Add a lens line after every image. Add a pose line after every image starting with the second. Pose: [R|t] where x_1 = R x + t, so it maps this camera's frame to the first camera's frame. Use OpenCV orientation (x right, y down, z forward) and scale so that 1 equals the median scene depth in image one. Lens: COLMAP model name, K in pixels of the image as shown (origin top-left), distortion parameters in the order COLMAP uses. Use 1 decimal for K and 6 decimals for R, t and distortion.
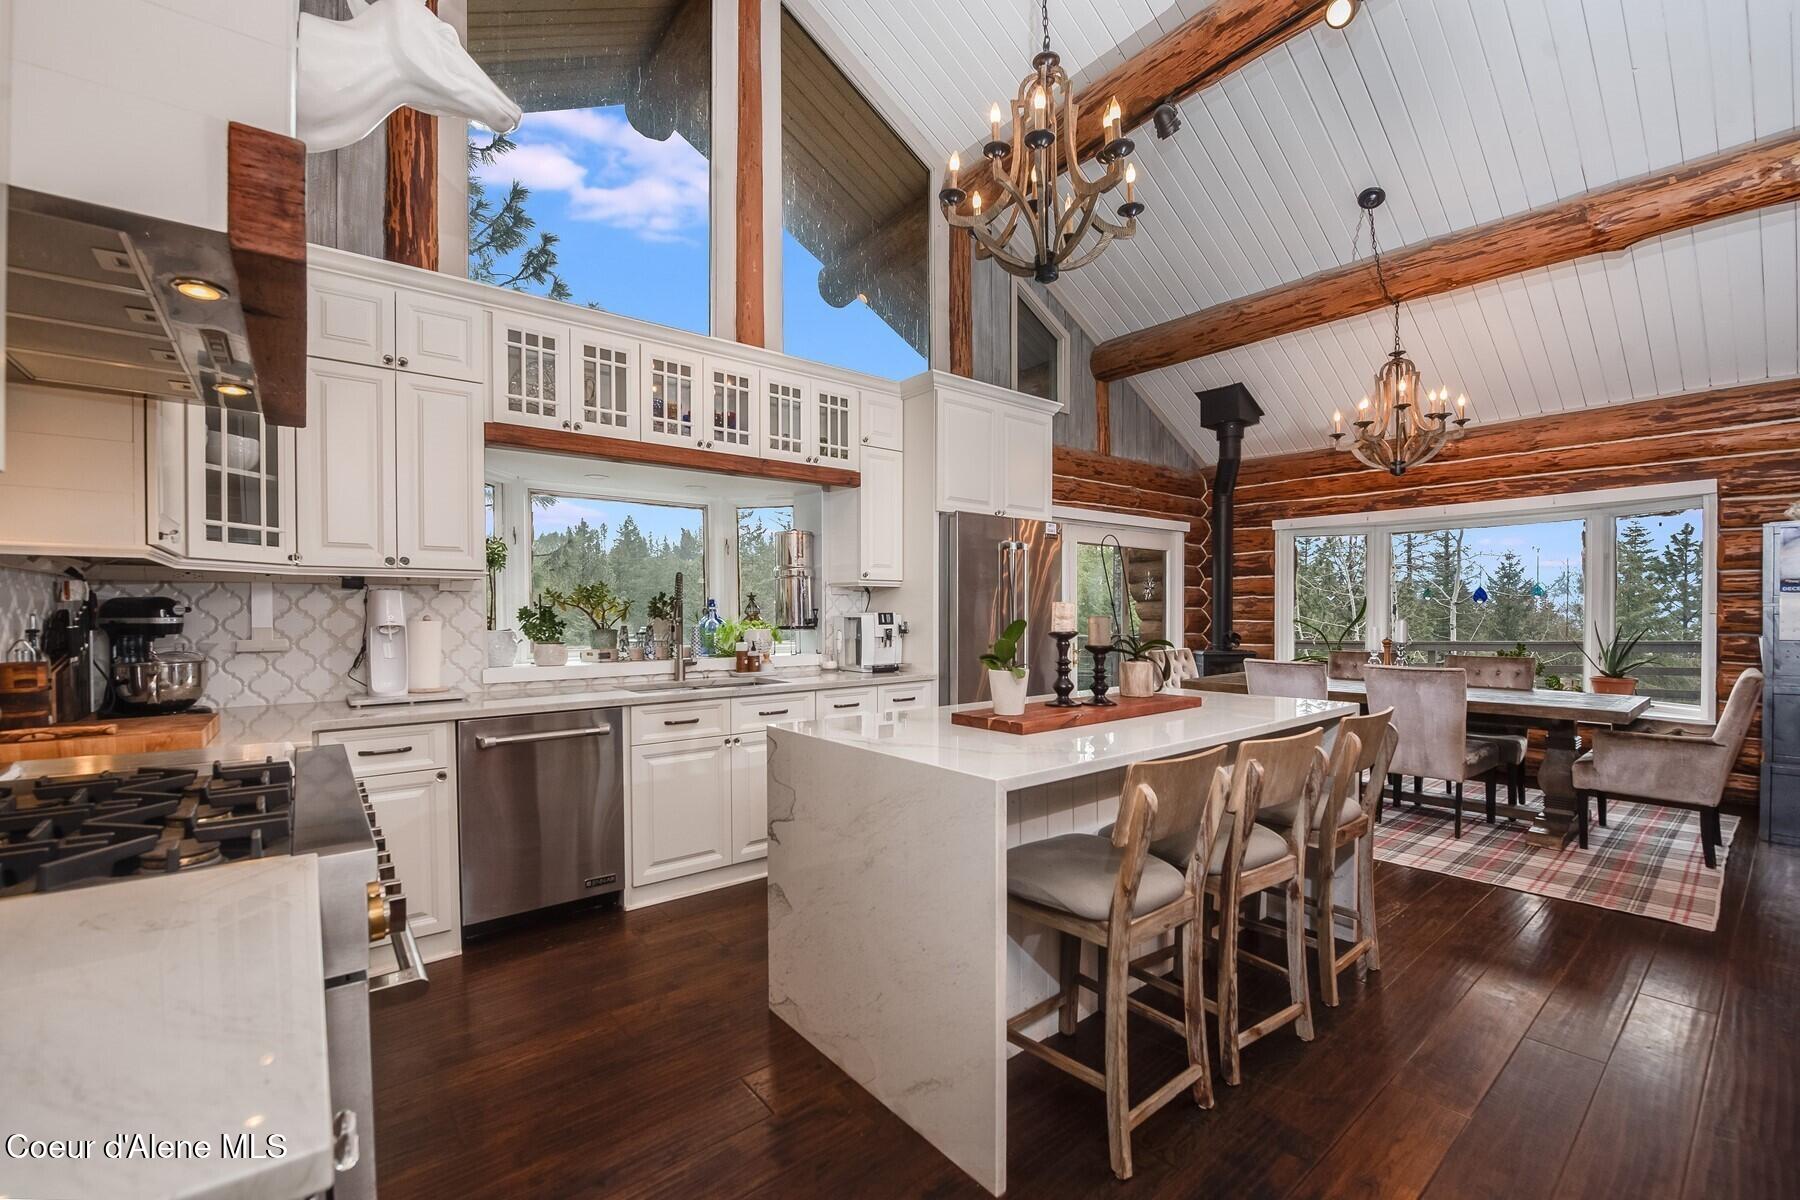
lens RADIAL K [[740.3, 0, 897.0], [0, 740.3, 619.8], [0, 0, 1]] dist [-0.011469, -0.000357]
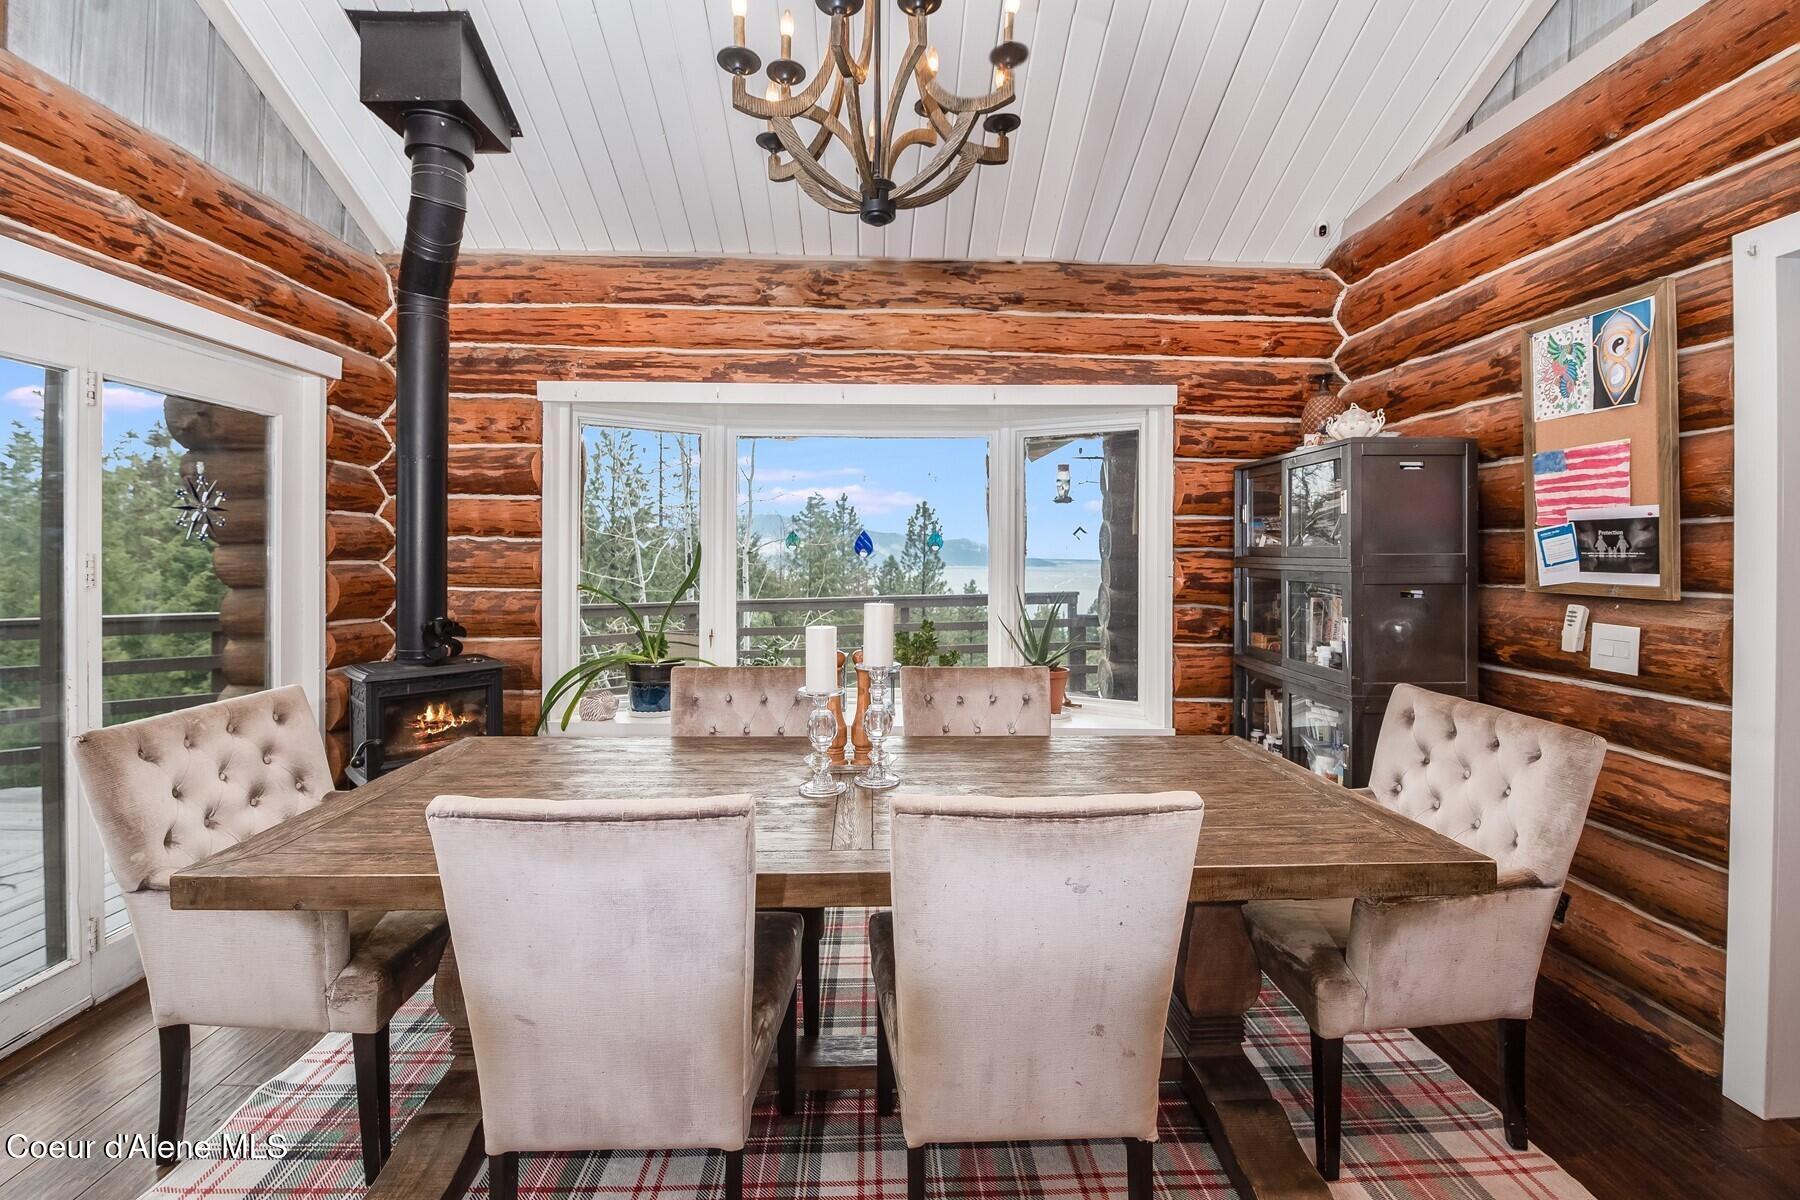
lens RADIAL K [[740.3, 0, 907.4], [0, 740.3, 565.6], [0, 0, 1]] dist [-0.011469, -0.000357]
pose [[0.588518, -0.005673, 0.808465, 0.296517], [0.003711, 0.999984, 0.004316, -0.017744], [-0.808476, 0.000461, 0.588529, 0.592877]]
